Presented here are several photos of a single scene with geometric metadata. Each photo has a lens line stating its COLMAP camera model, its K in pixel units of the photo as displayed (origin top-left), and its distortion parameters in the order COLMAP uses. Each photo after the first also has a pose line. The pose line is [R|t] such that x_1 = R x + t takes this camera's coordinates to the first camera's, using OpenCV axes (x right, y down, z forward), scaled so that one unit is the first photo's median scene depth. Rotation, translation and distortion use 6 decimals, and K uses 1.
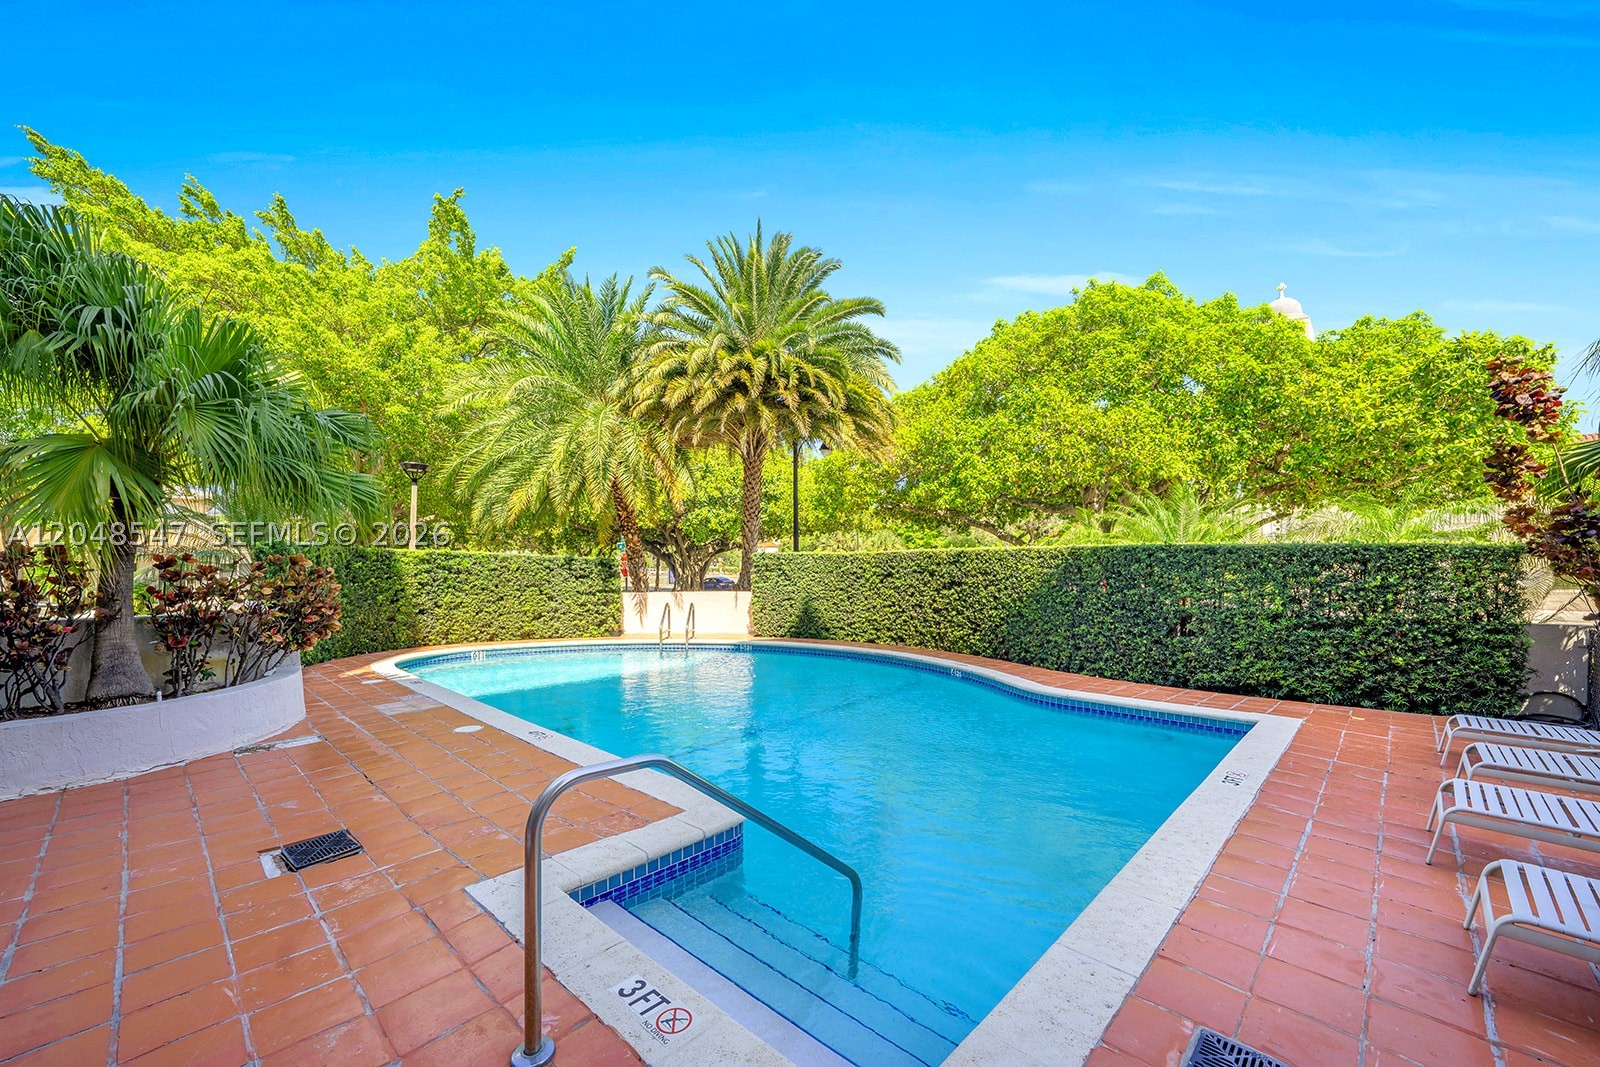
lens RADIAL K [[633.8, 0, 799.7], [0, 633.8, 537.4], [0, 0, 1]] dist [-0.000019, 0.000000]
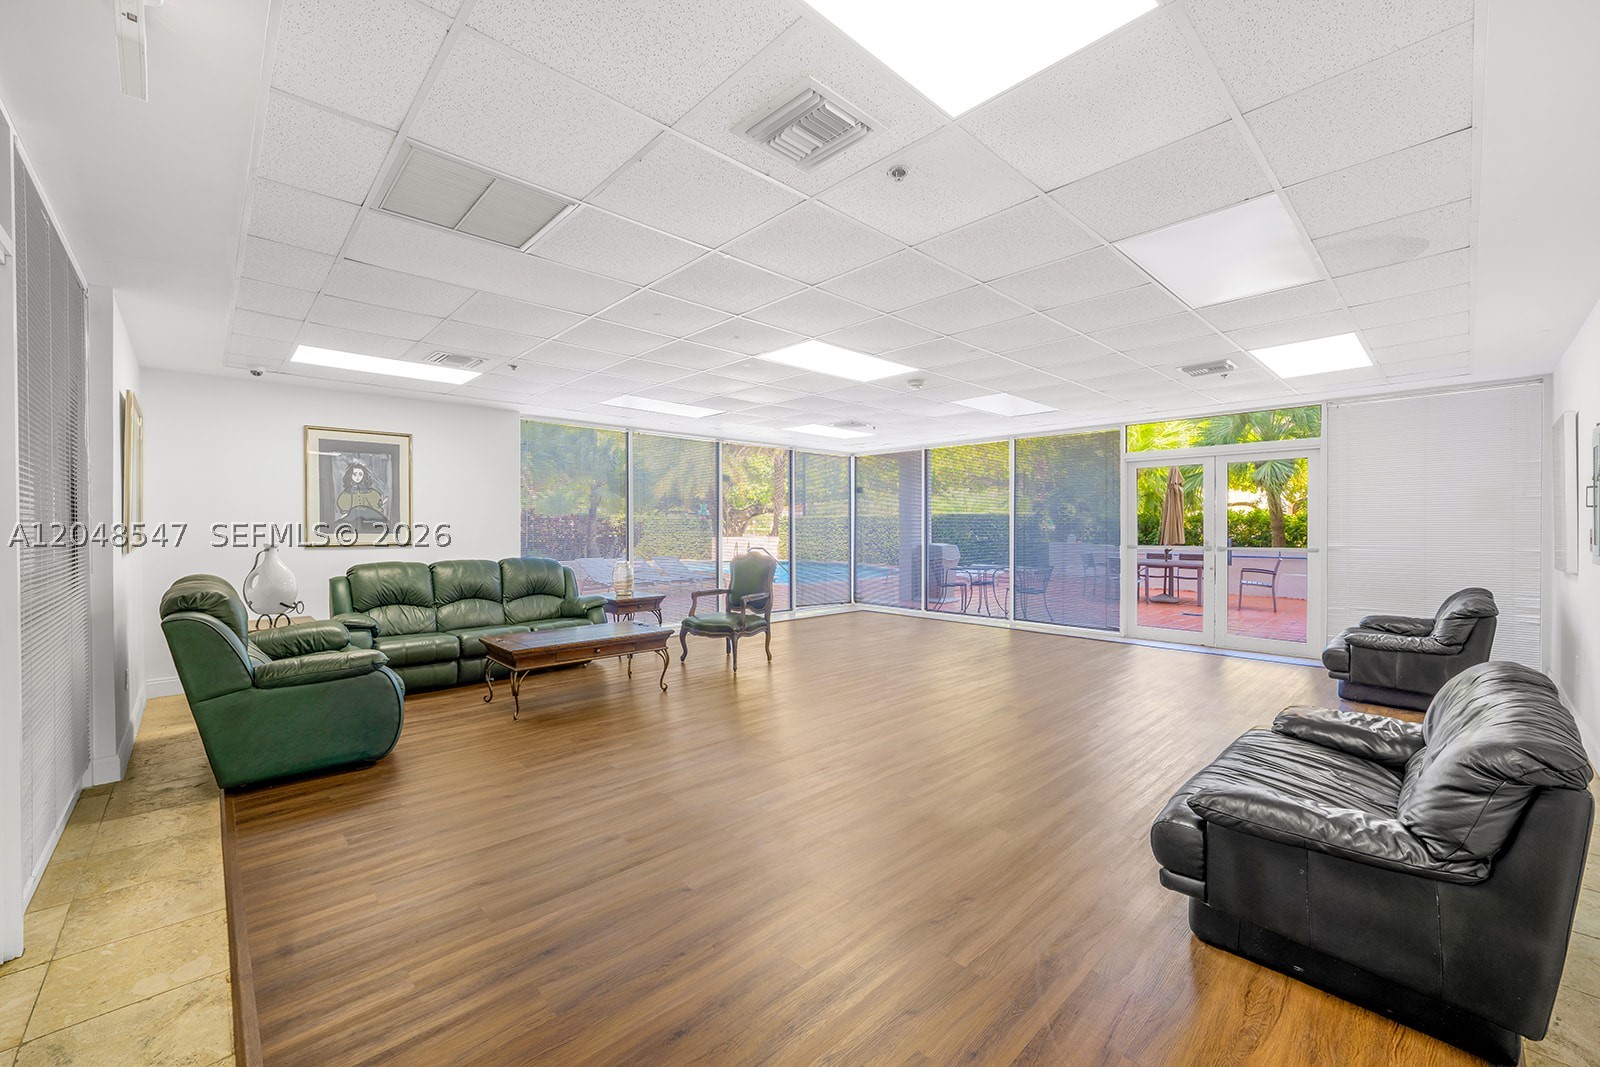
lens RADIAL K [[633.8, 0, 800.4], [0, 633.8, 528.0], [0, 0, 1]] dist [-0.000019, 0.000000]
pose [[0.998960, -0.003566, -0.045445, 0.027667], [0.005538, 0.999045, 0.043335, -0.007669], [0.045247, -0.043542, 0.998026, -0.329063]]
